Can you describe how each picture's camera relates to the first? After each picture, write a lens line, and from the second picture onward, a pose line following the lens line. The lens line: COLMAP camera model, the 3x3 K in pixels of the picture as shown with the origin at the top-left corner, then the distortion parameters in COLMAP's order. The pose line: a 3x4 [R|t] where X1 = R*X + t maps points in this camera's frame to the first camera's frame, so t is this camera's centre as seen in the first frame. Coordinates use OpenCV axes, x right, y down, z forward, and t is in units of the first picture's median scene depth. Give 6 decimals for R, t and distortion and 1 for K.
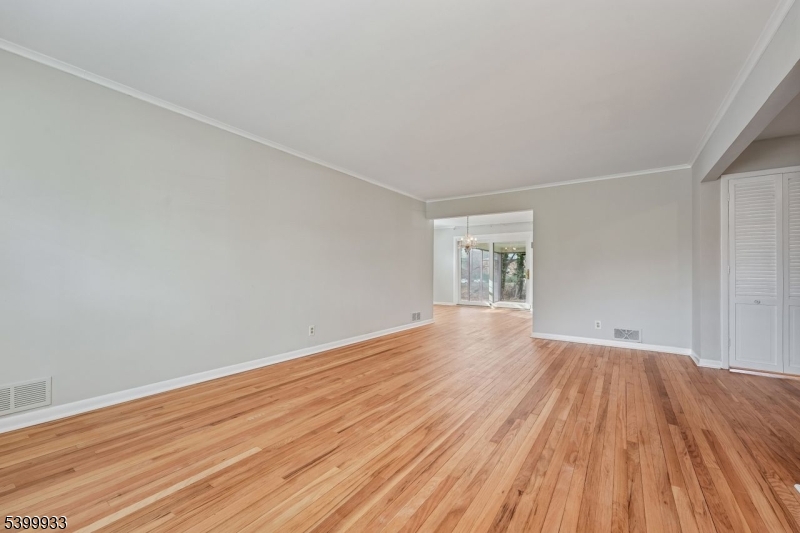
lens RADIAL K [[323.1, 0, 394.5], [0, 323.1, 266.3], [0, 0, 1]] dist [0.000181, -0.000090]
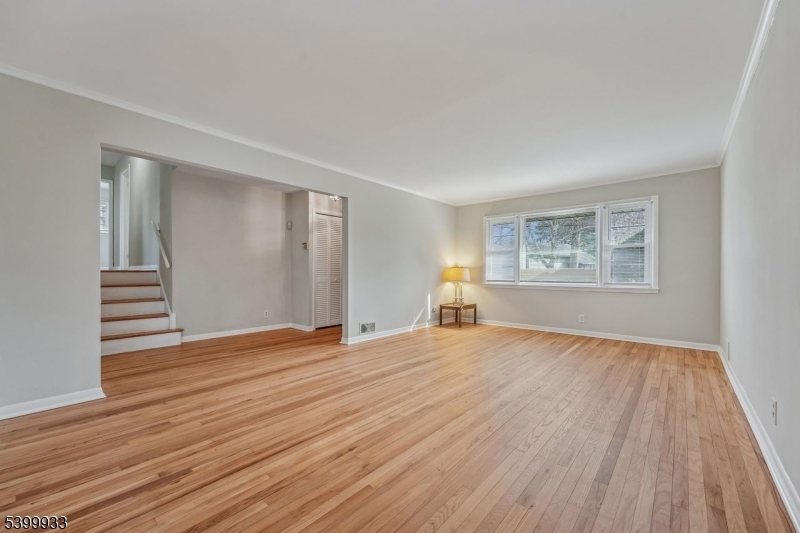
lens RADIAL K [[323.1, 0, 399.8], [0, 323.1, 274.5], [0, 0, 1]] dist [0.000181, -0.000090]
pose [[-0.995459, -0.012854, 0.094316, 0.209108], [-0.014412, 0.999770, -0.015856, 0.037582], [-0.094091, -0.017143, -0.995416, 1.572618]]
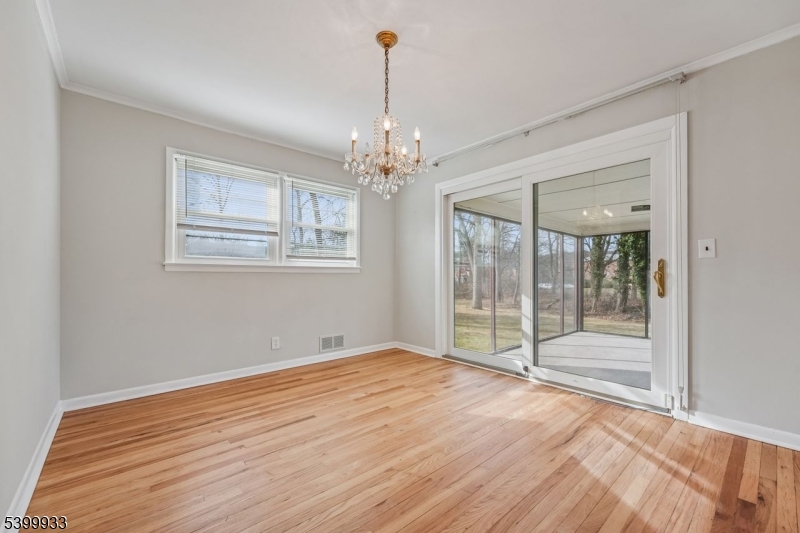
lens RADIAL K [[323.1, 0, 398.2], [0, 323.1, 273.3], [0, 0, 1]] dist [0.000181, -0.000090]
pose [[0.972035, -0.008572, -0.234678, 0.601333], [0.010285, 0.999929, 0.006076, 0.037321], [0.234609, -0.008320, 0.972054, 1.568550]]
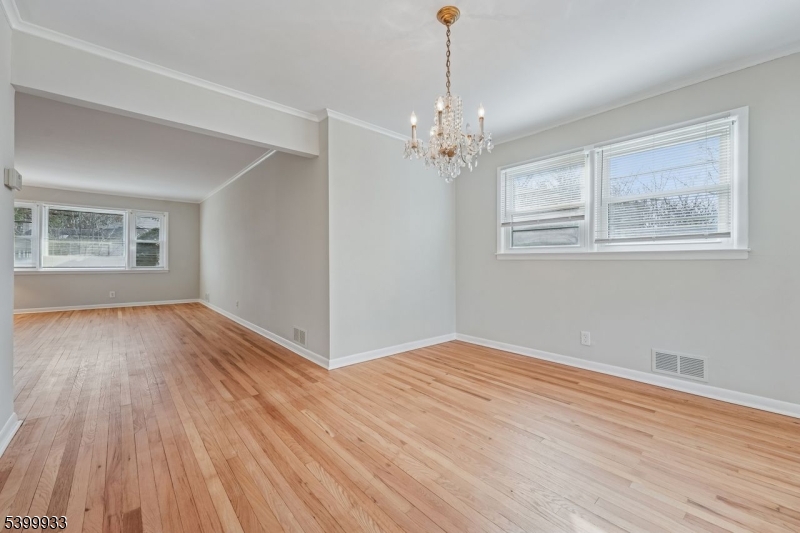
lens RADIAL K [[323.1, 0, 401.7], [0, 323.1, 261.9], [0, 0, 1]] dist [0.000181, -0.000090]
pose [[-0.227633, -0.008177, -0.973713, 0.957989], [0.010583, 0.999885, -0.010871, 0.046325], [0.973689, -0.012780, -0.227520, 2.110861]]
